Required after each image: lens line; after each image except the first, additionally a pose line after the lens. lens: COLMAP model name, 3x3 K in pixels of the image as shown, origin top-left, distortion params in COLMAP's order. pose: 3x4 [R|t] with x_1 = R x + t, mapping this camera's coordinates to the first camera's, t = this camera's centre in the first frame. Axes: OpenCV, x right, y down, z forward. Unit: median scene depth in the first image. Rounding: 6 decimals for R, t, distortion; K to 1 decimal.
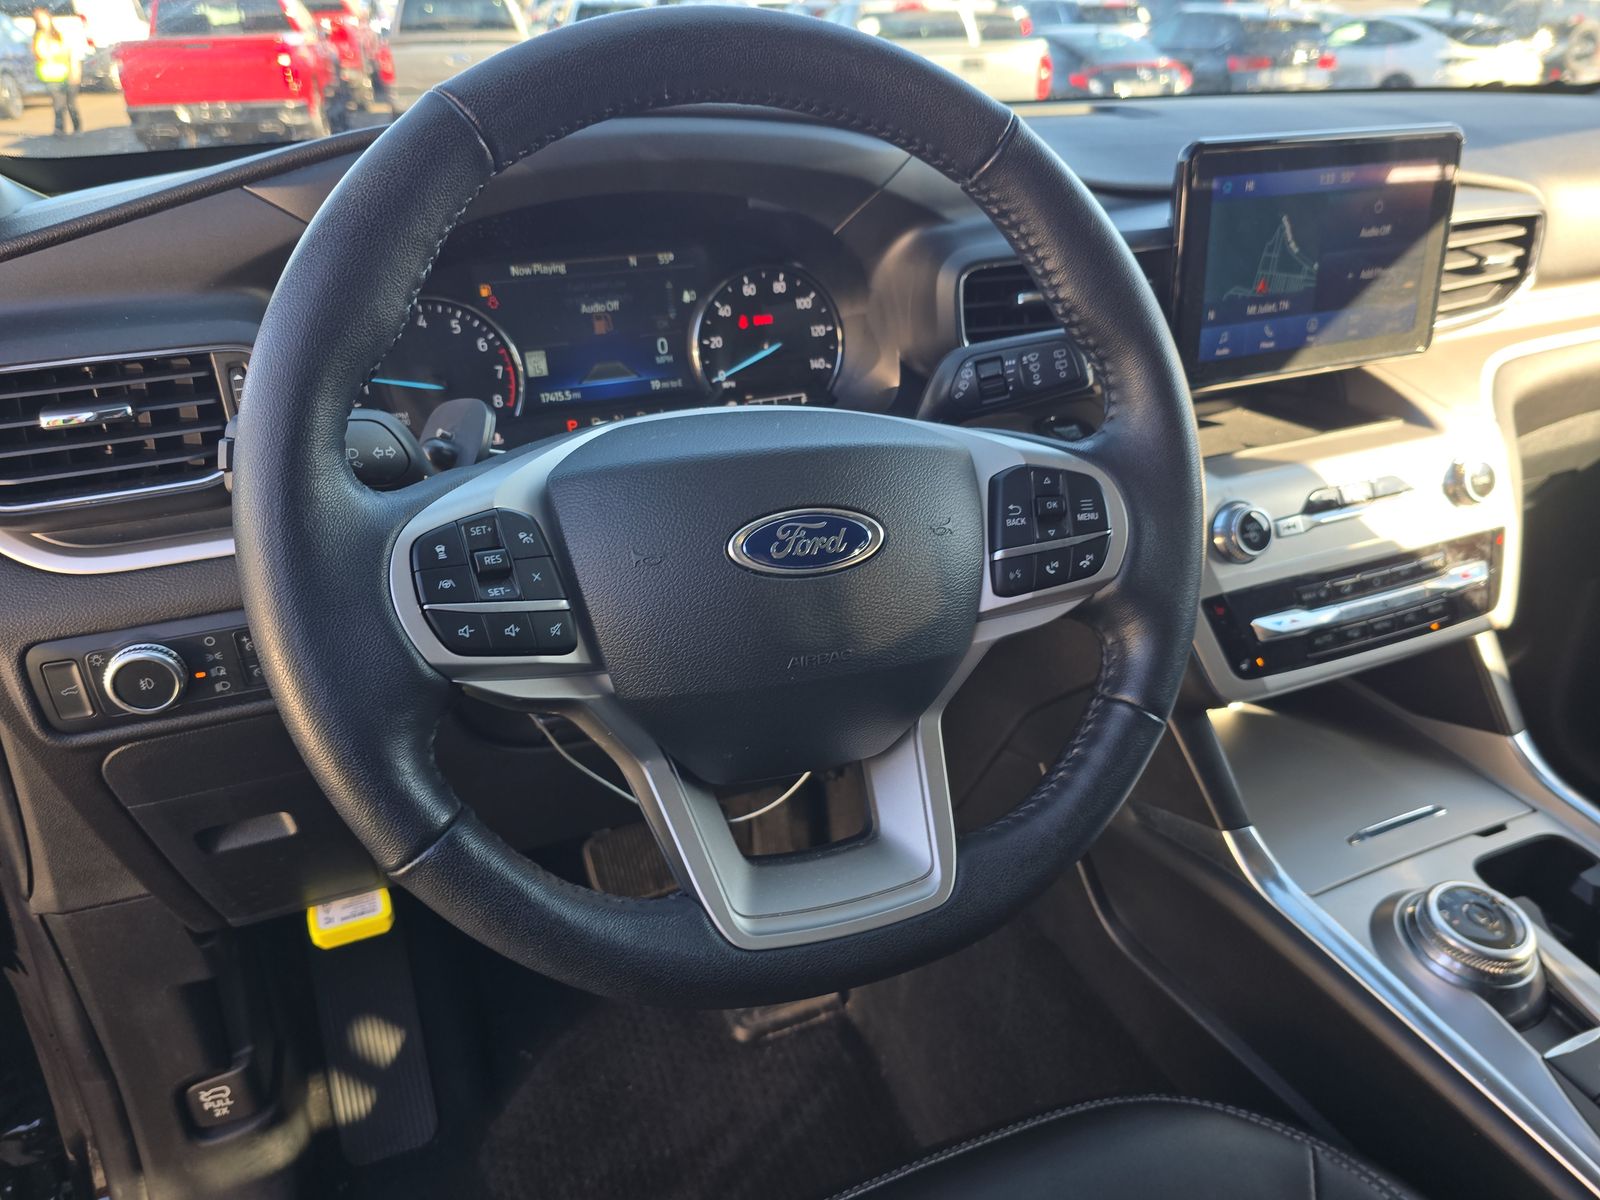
lens RADIAL K [[1099.7, 0, 800.0], [0, 1099.7, 600.0], [0, 0, 1]] dist [0.024082, -0.057120]
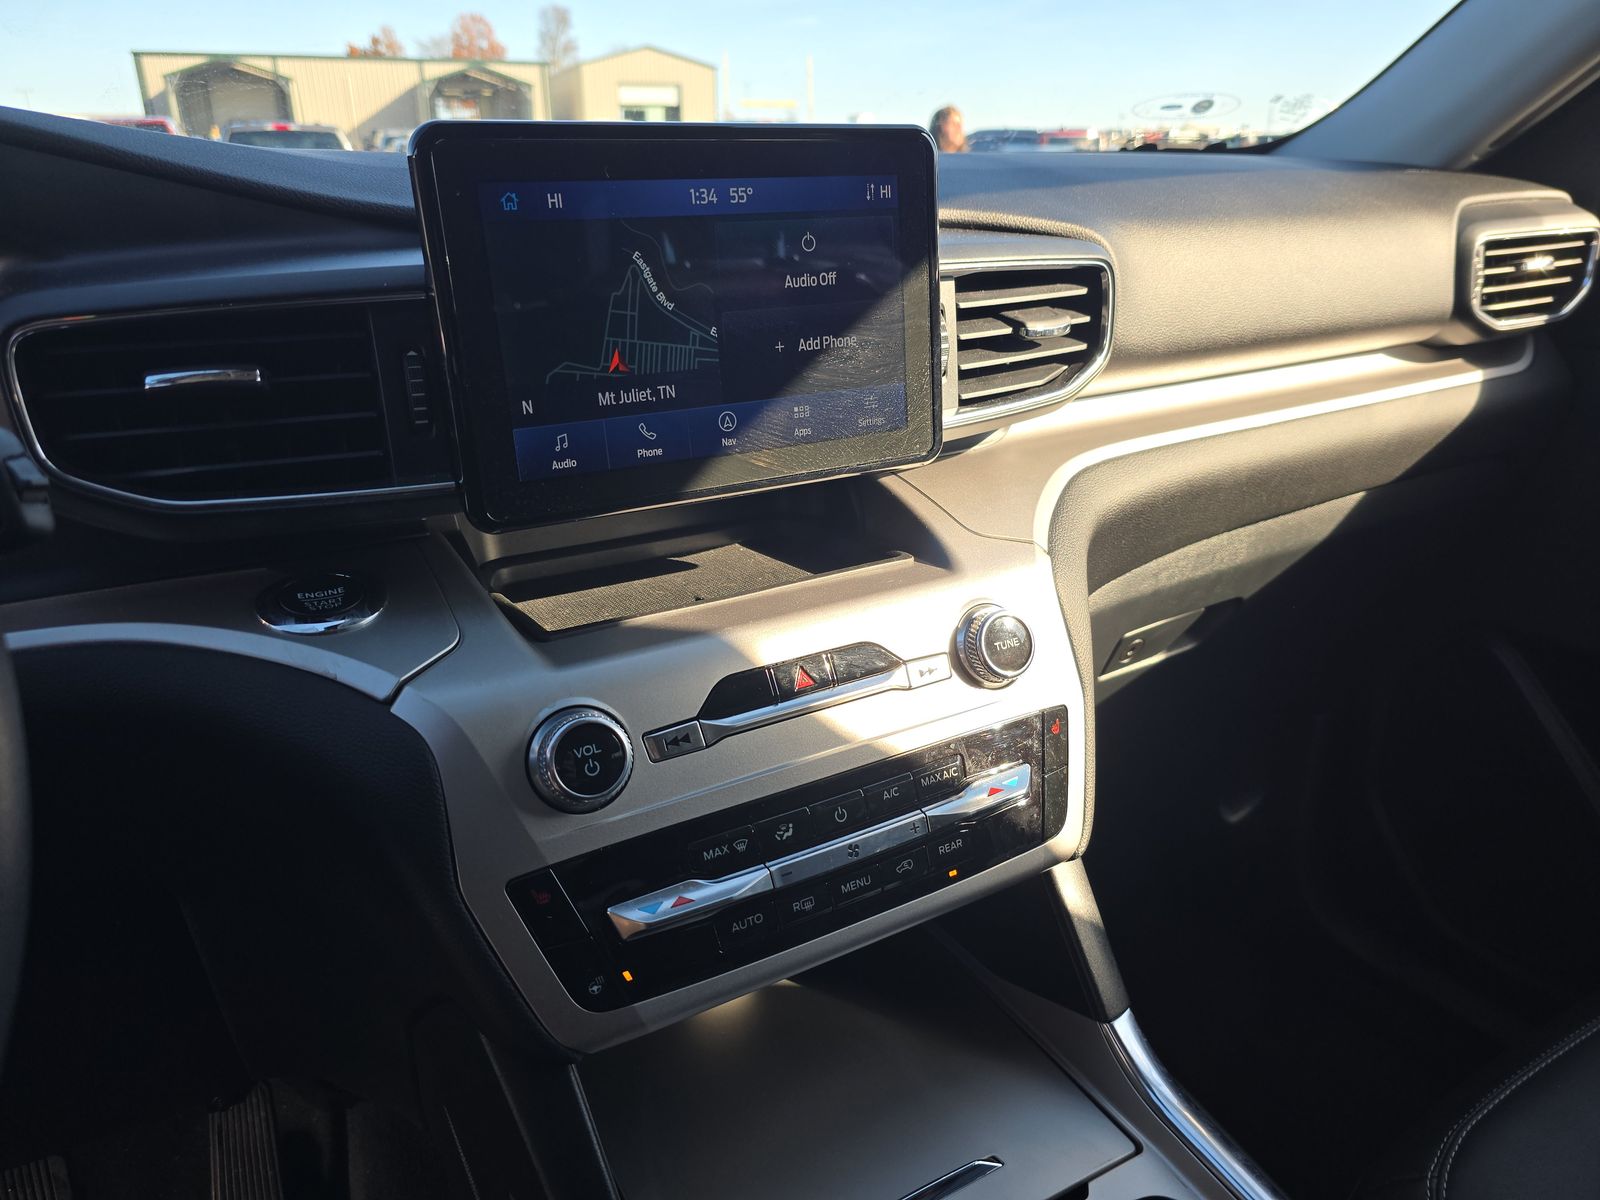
lens RADIAL K [[1099.7, 0, 800.0], [0, 1099.7, 600.0], [0, 0, 1]] dist [0.024082, -0.057120]
pose [[0.991211, -0.037495, 0.126867, 0.411464], [0.050225, 0.993851, -0.098681, -0.076494], [-0.122387, 0.104186, 0.986999, 0.355856]]
